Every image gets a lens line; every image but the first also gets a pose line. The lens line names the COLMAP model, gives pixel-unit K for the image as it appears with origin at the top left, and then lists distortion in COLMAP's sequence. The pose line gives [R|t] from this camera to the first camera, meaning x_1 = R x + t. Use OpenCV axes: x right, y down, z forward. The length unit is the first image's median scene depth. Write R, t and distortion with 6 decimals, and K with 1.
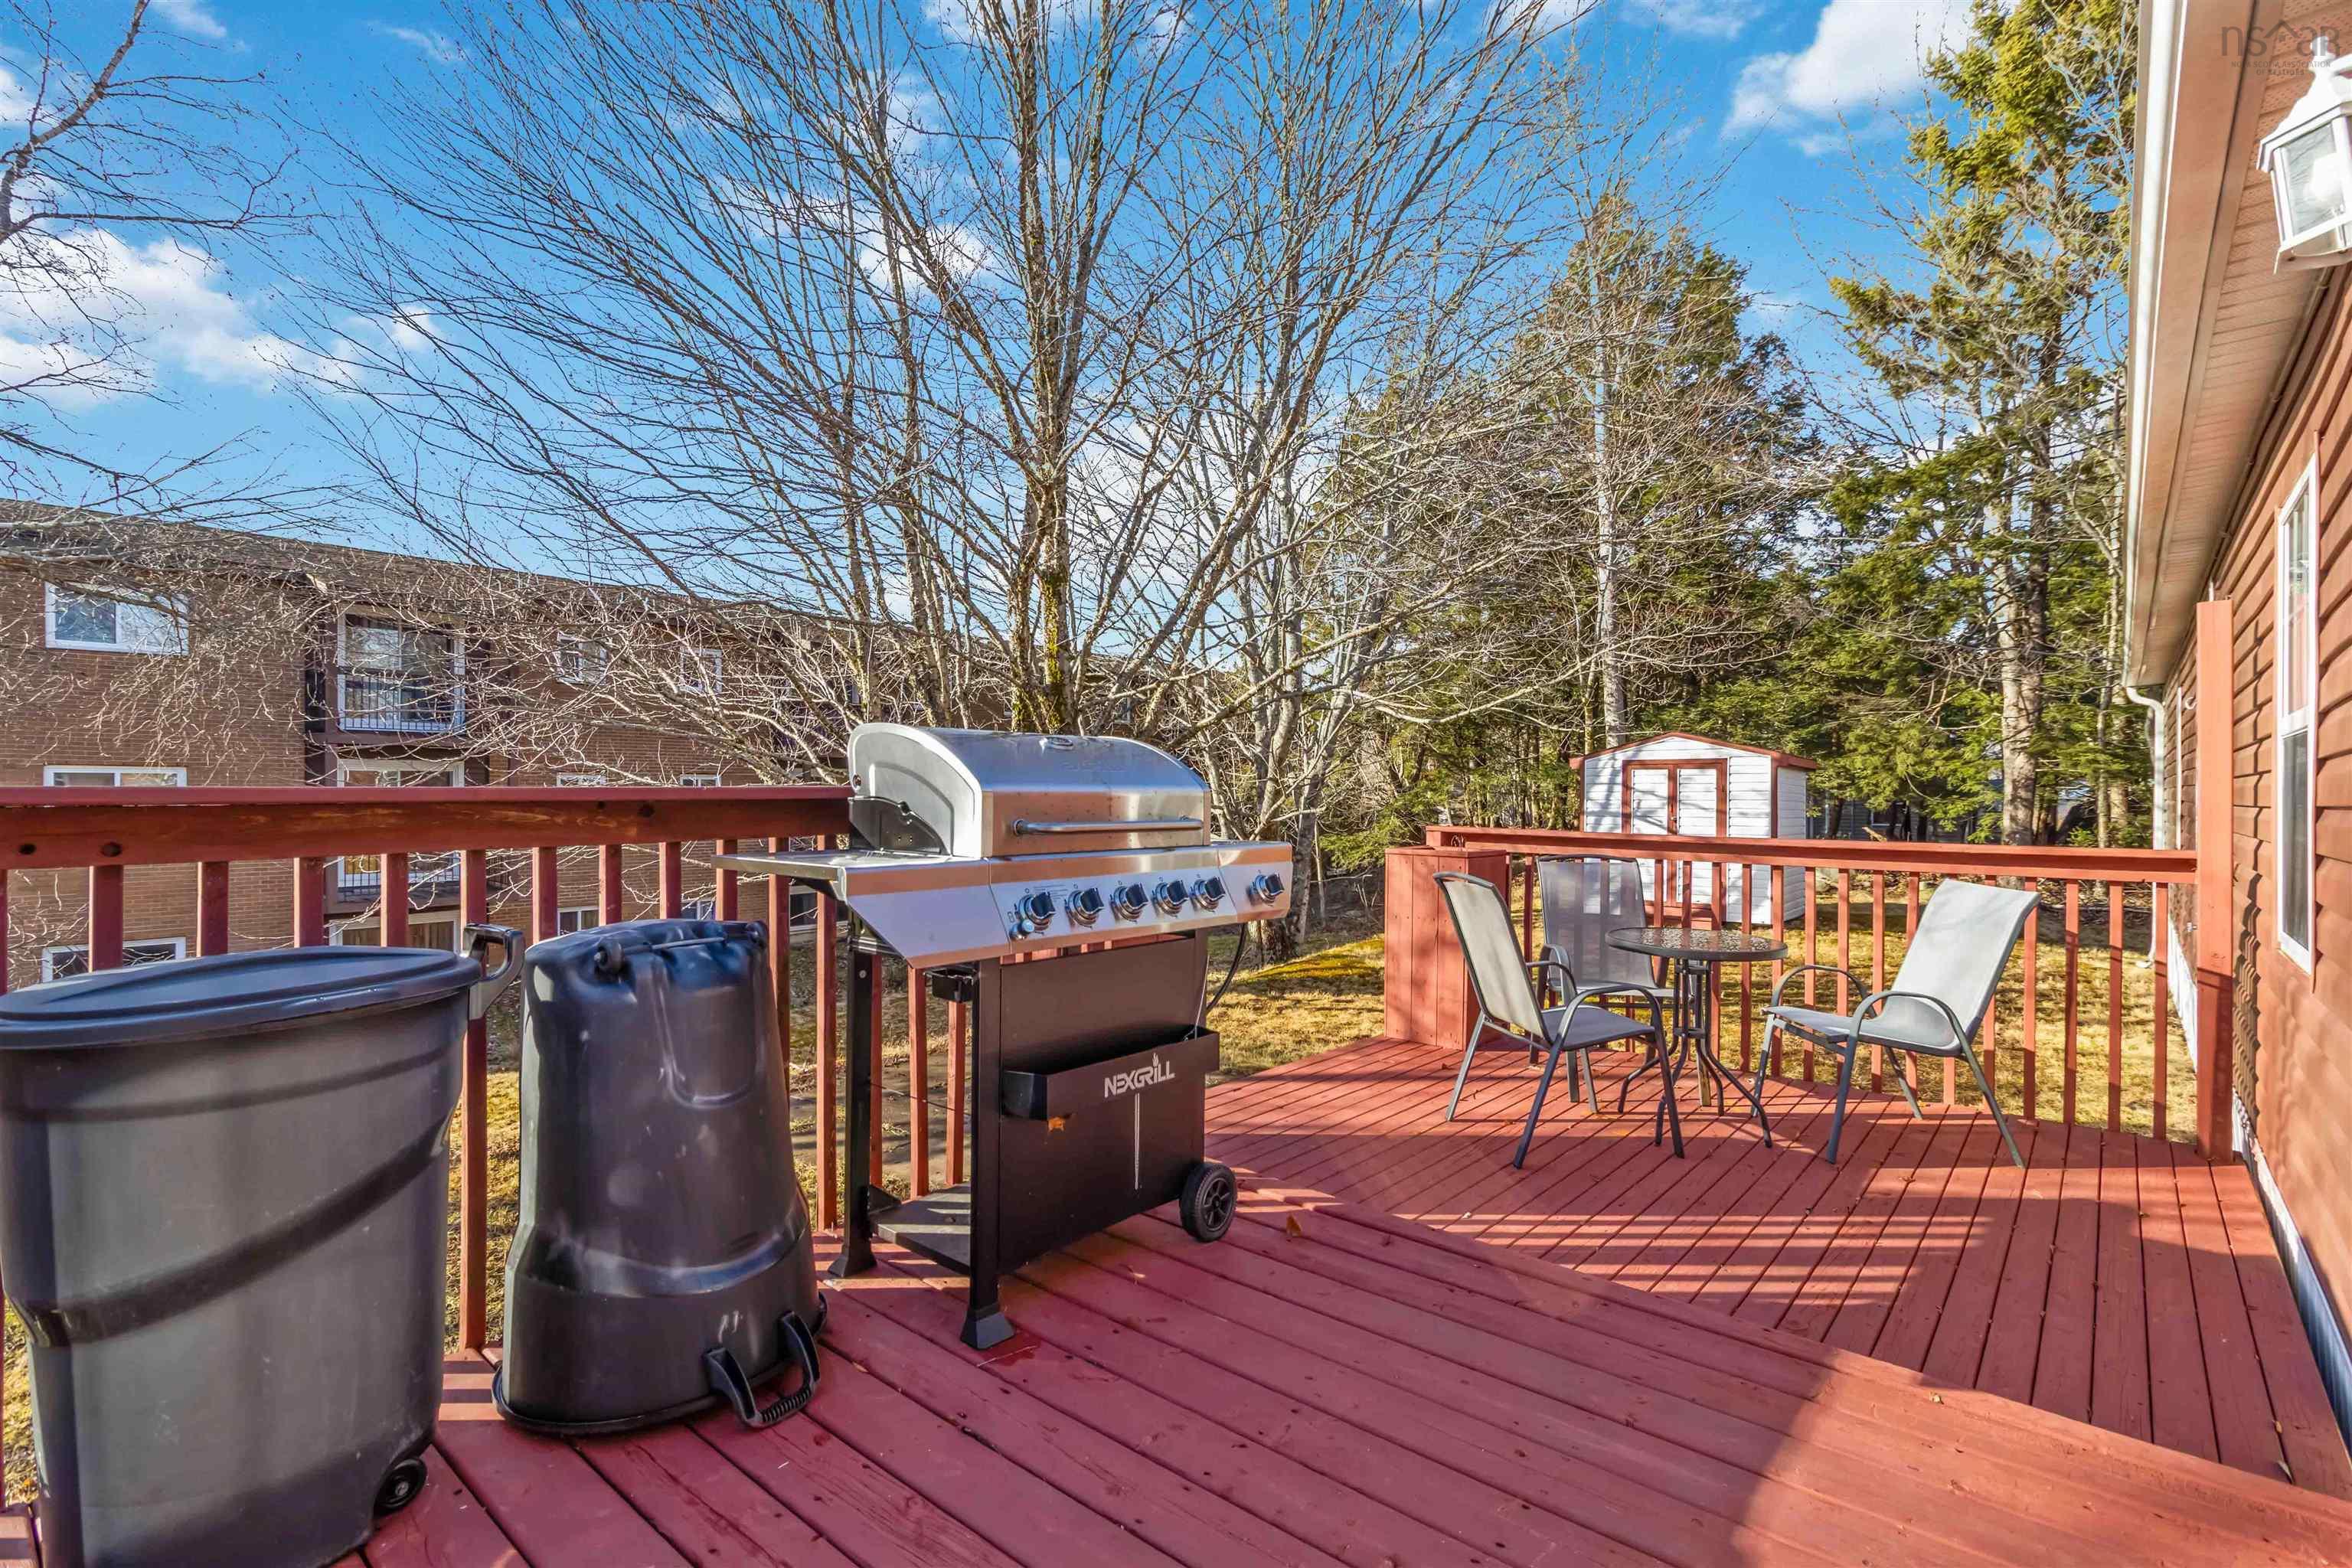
lens RADIAL K [[1088.8, 0, 1159.1], [0, 1088.8, 766.7], [0, 0, 1]] dist [0.001971, -0.000010]
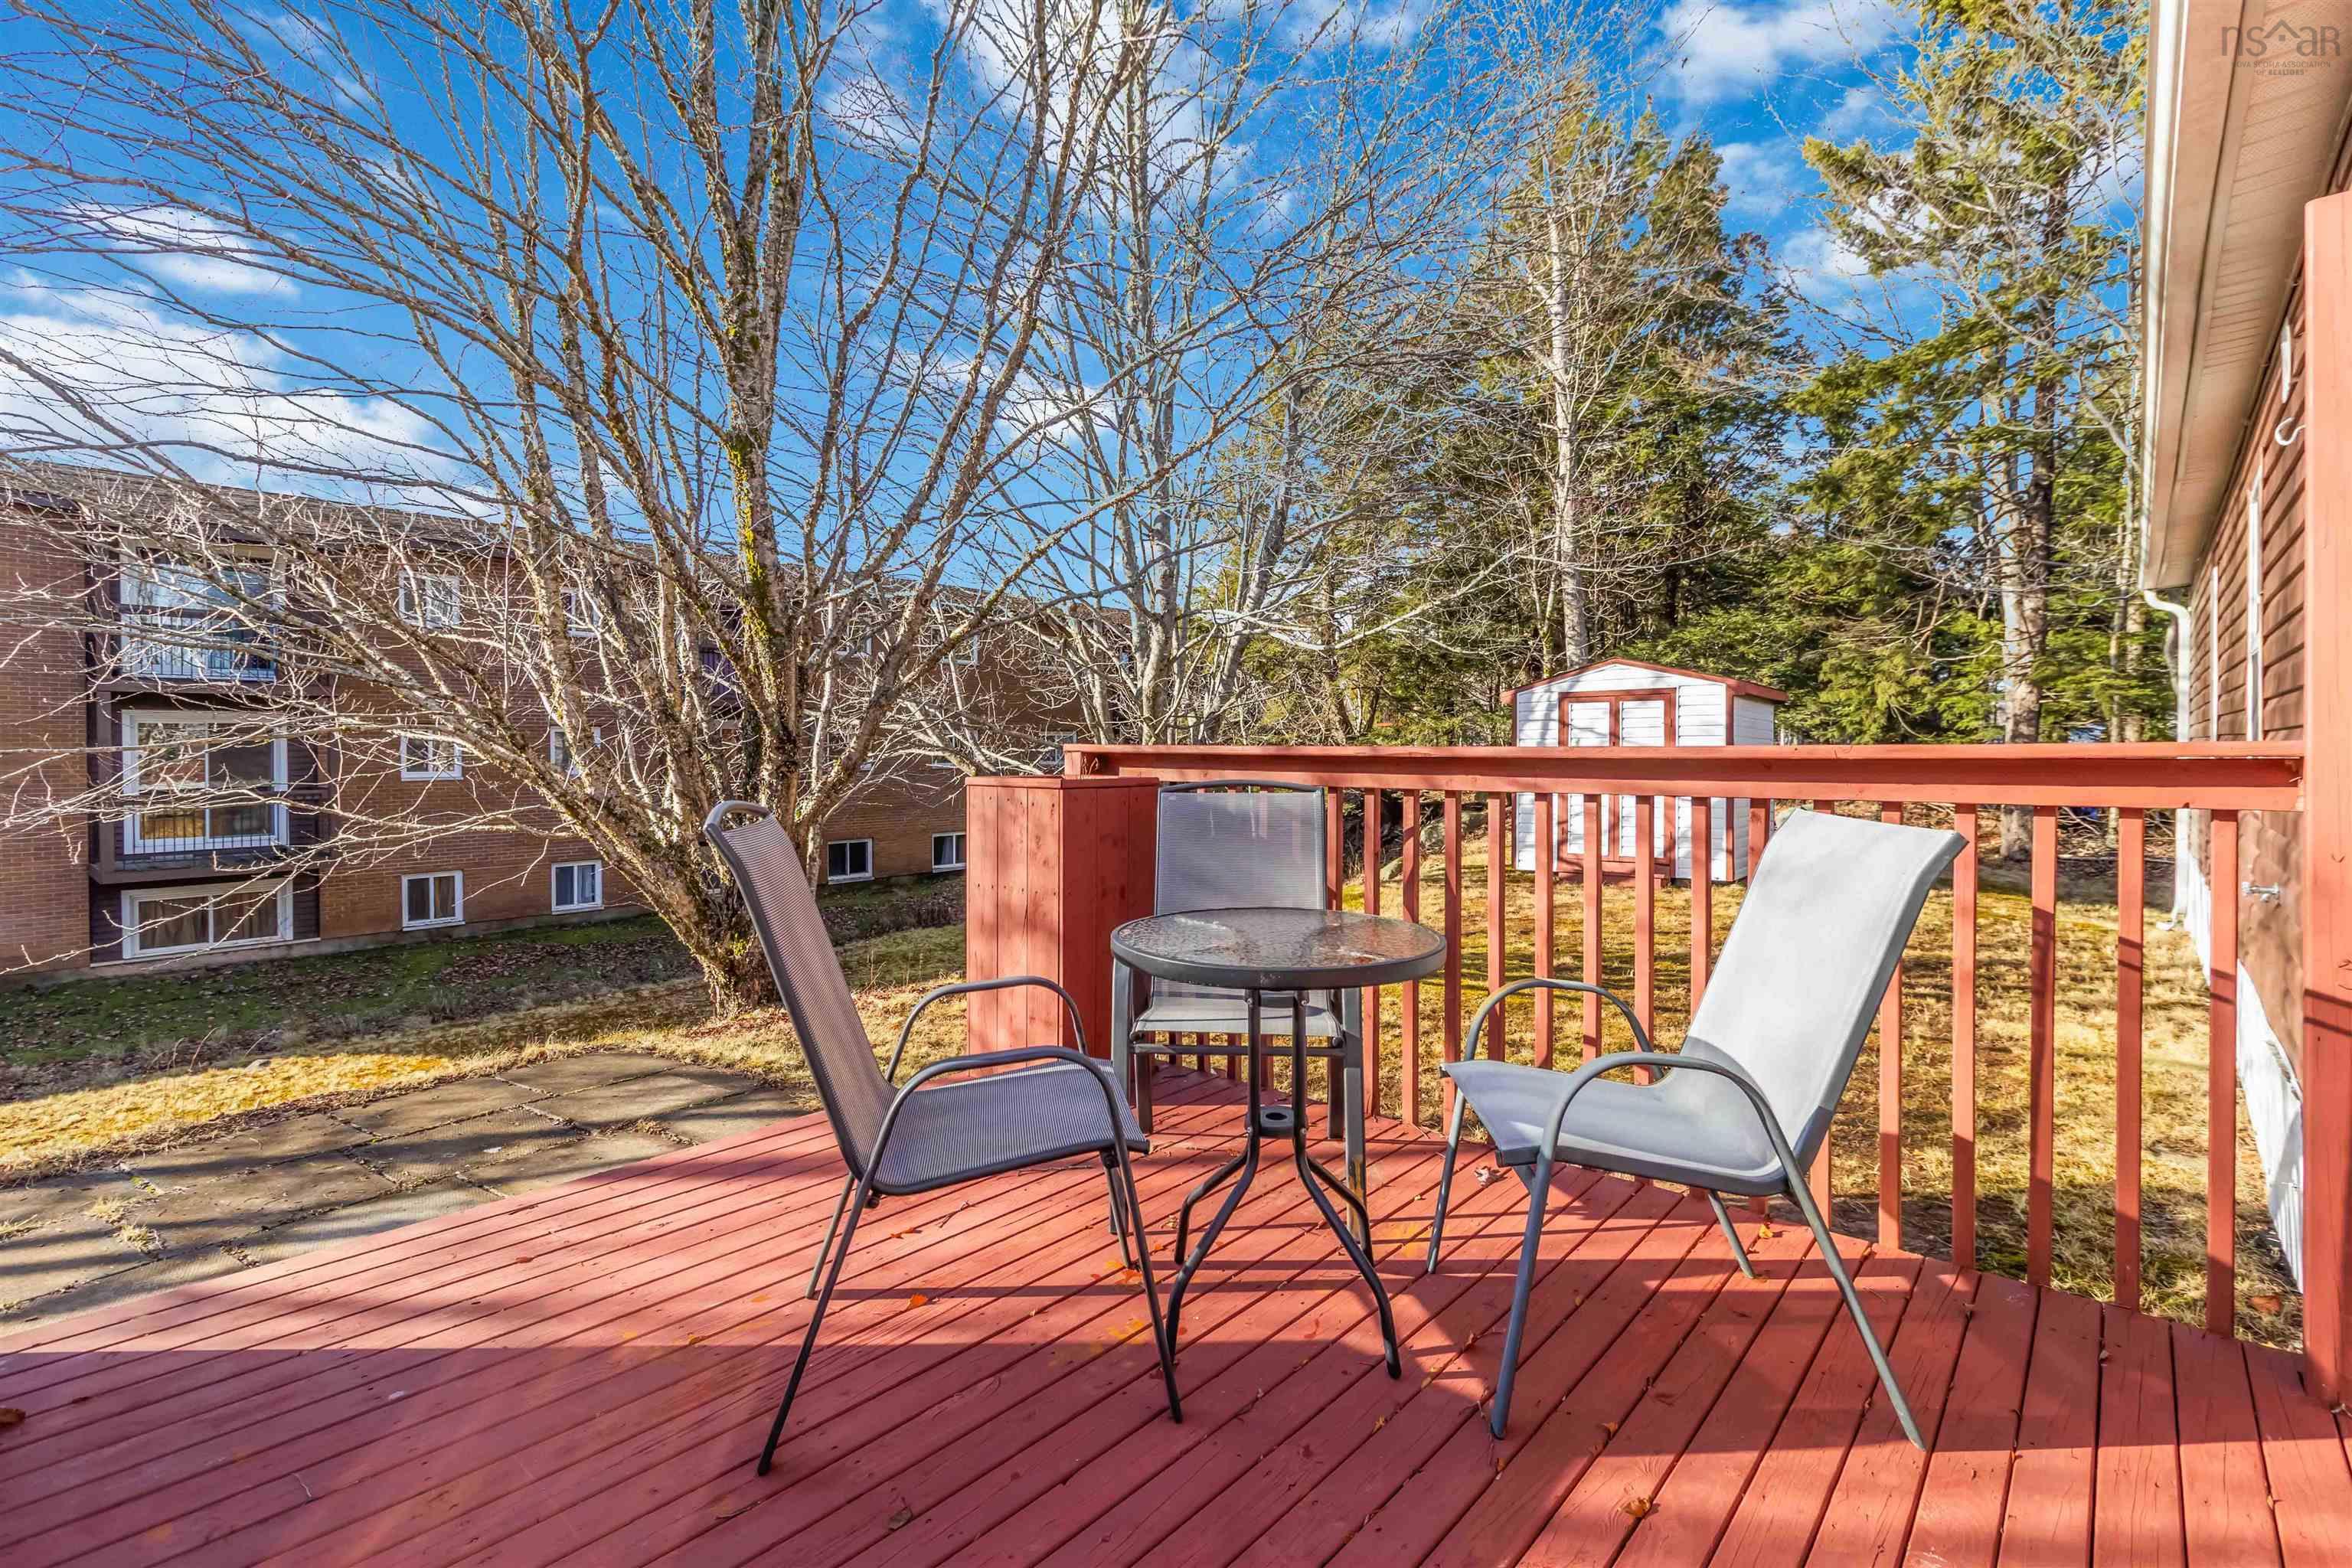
lens RADIAL K [[1081.0, 0, 1174.2], [0, 1081.0, 735.8], [0, 0, 1]] dist [0.003480, 0.001119]
pose [[0.999944, -0.010200, -0.002888, 0.121180], [0.010226, 0.999906, 0.009185, 0.017123], [0.002794, -0.009214, 0.999954, 0.137933]]
